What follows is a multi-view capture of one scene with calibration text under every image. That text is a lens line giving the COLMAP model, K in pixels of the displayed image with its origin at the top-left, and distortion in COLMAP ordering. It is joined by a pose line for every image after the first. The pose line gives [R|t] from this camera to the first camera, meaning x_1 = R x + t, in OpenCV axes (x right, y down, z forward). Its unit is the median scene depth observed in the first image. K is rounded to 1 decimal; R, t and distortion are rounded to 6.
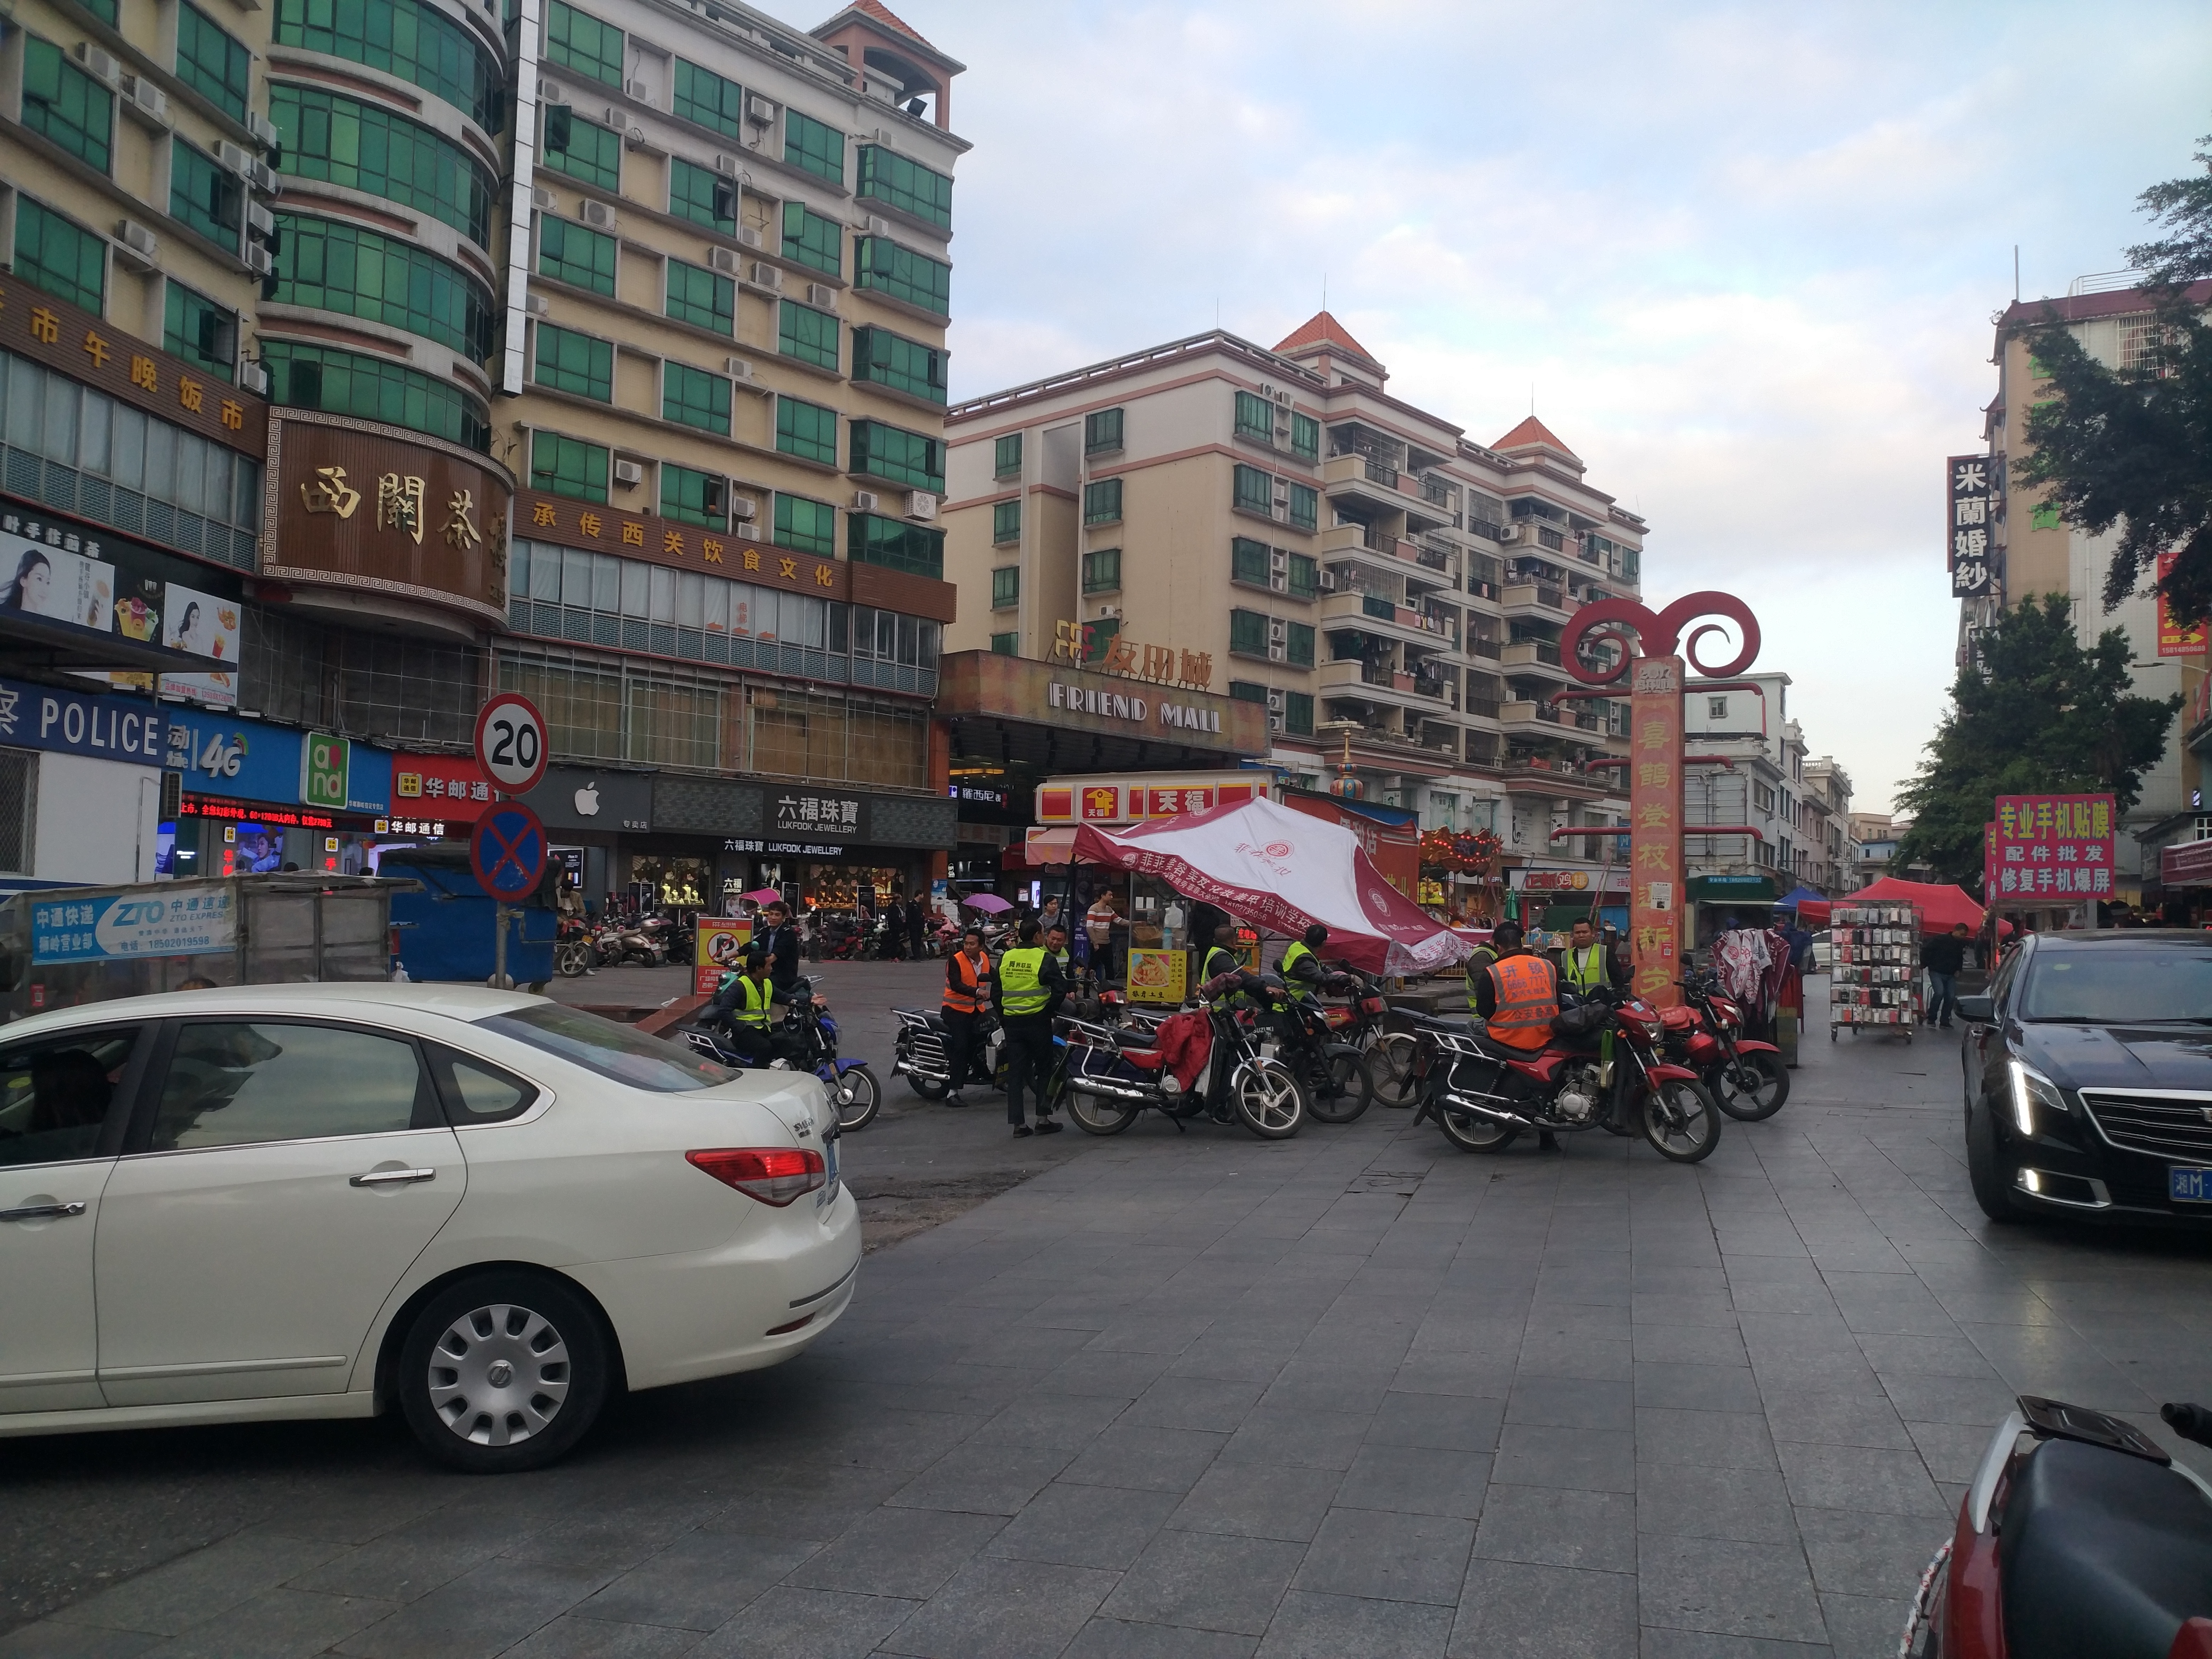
lens RADIAL K [[1649.0, 0, 1106.1], [0, 1649.0, 856.0], [0, 0, 1]] dist [-0.003875, -0.008937]
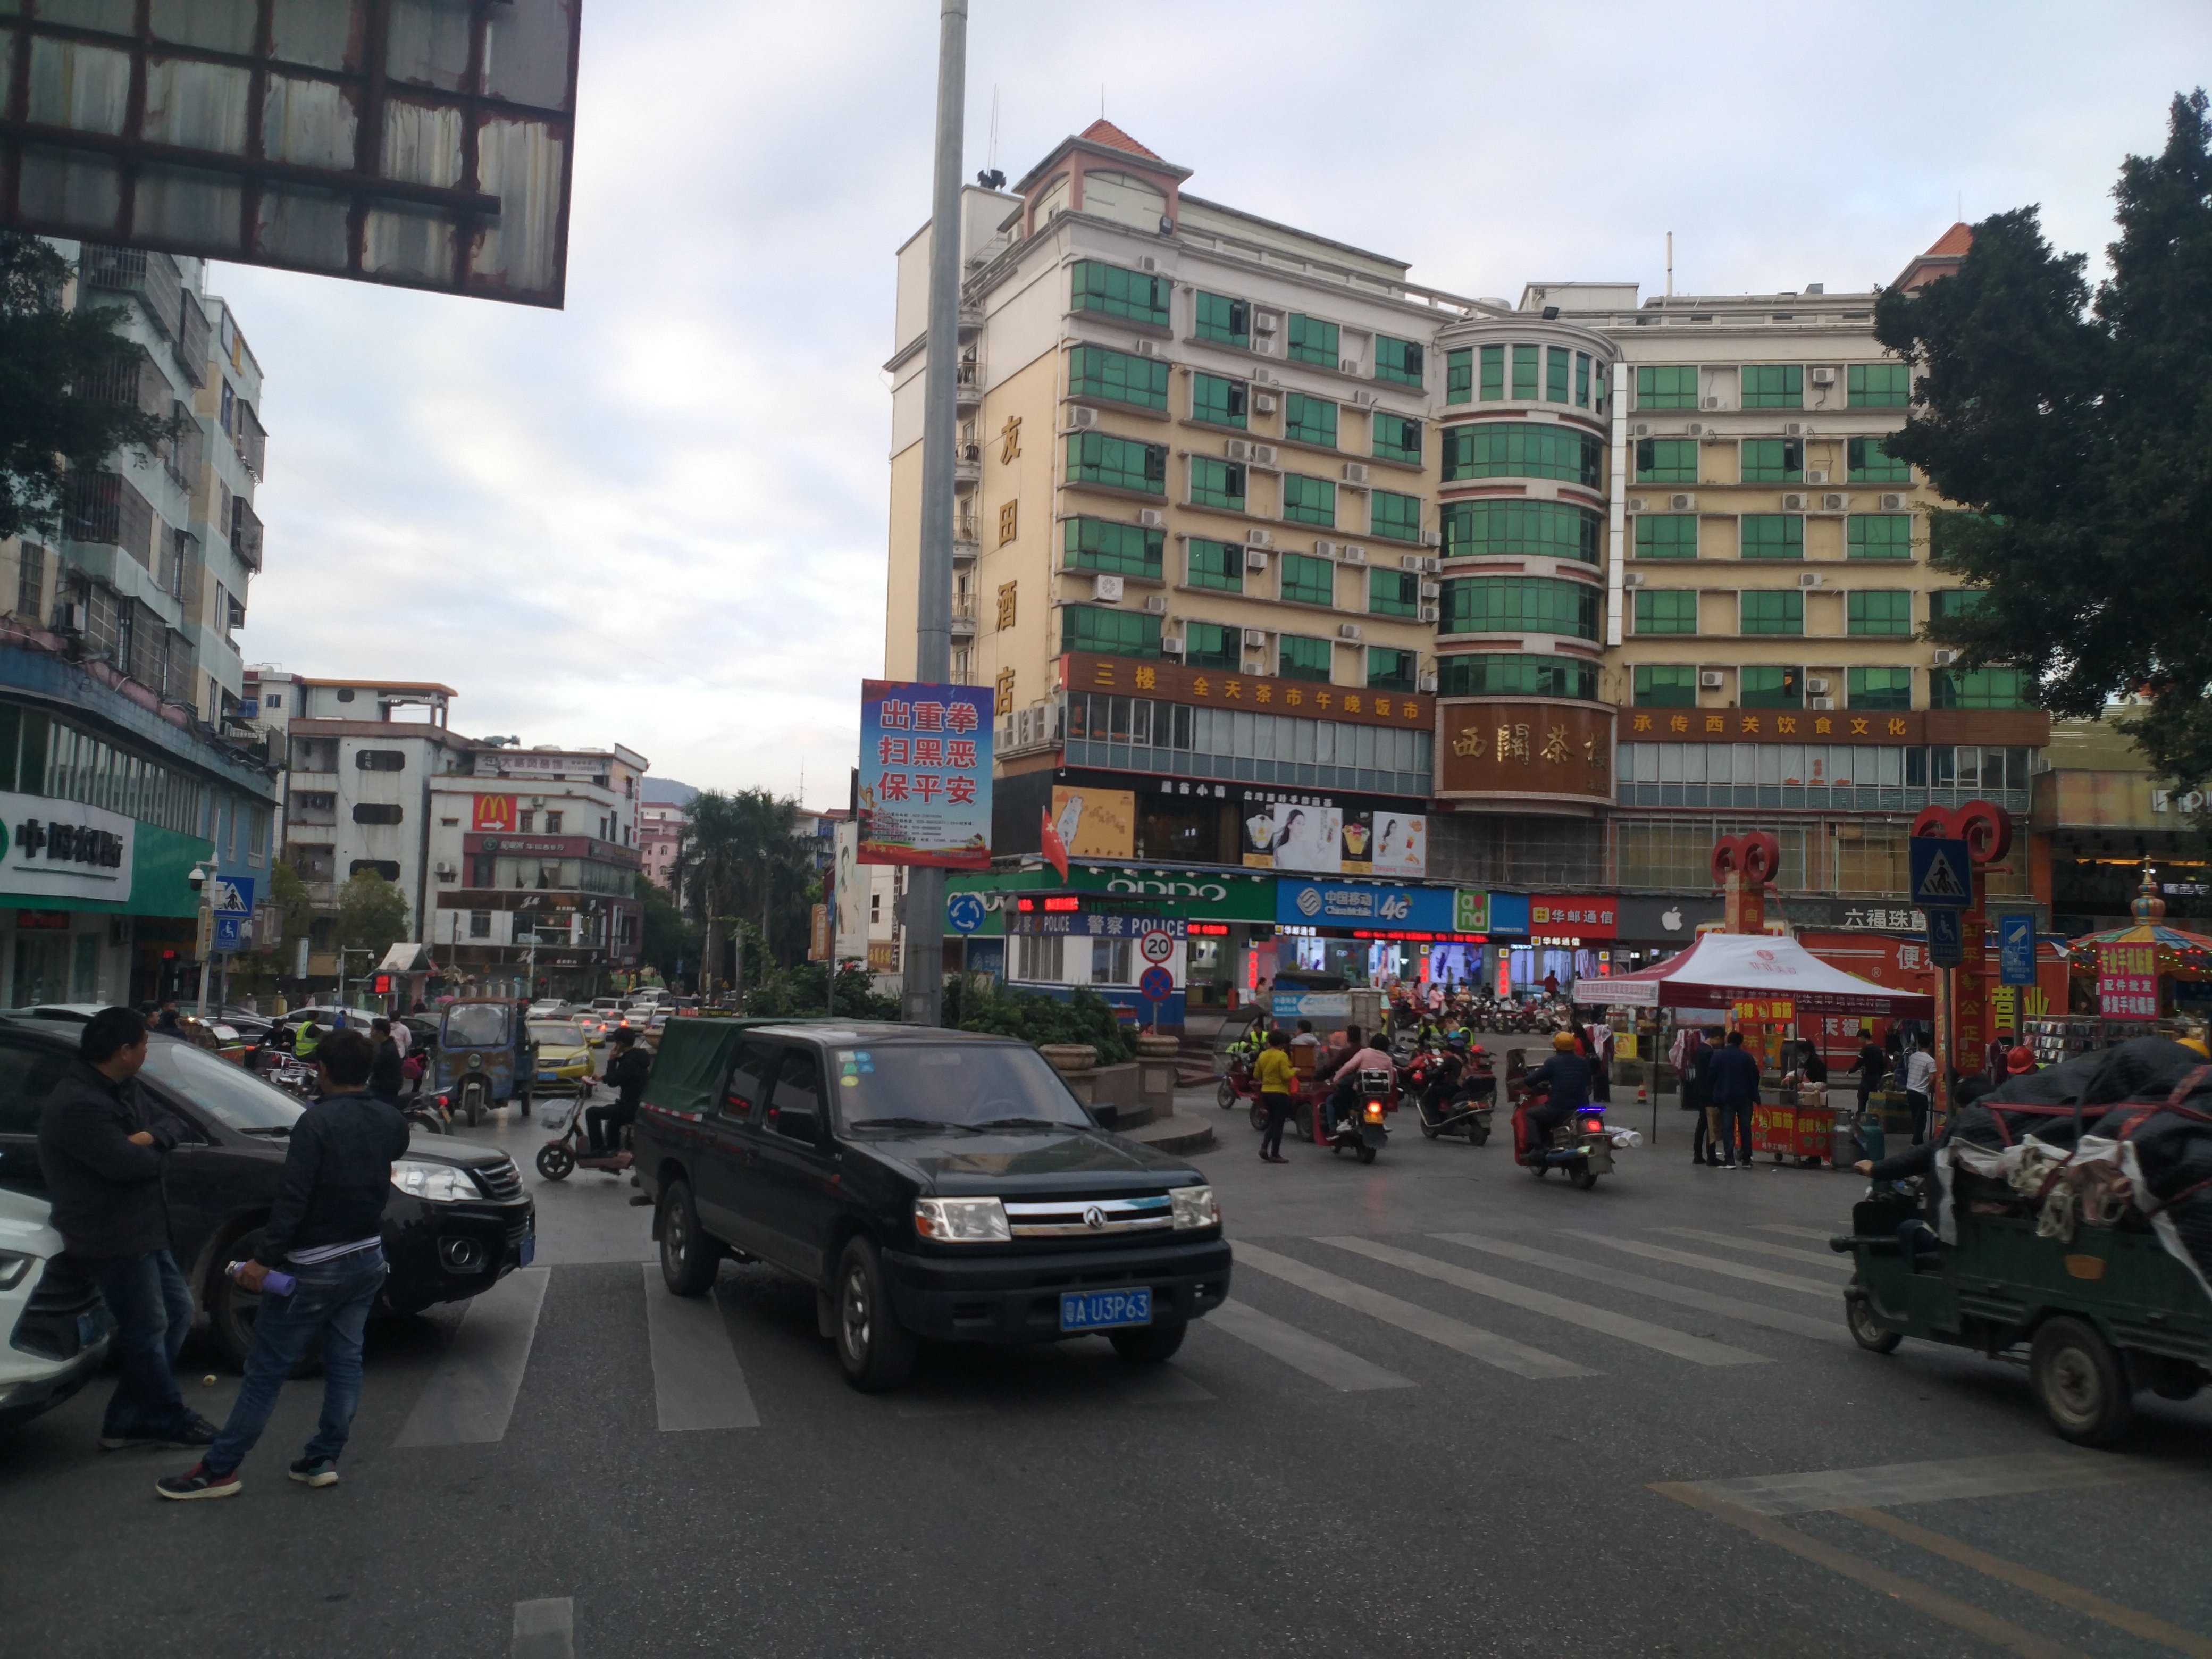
lens RADIAL K [[1693.9, 0, 1121.6], [0, 1693.9, 838.7], [0, 0, 1]] dist [0.079155, -0.204819]
pose [[0.567284, -0.055102, -0.821677, 0.689513], [0.014862, 0.998282, -0.056684, -0.029937], [0.823388, 0.019944, 0.567128, -0.248002]]
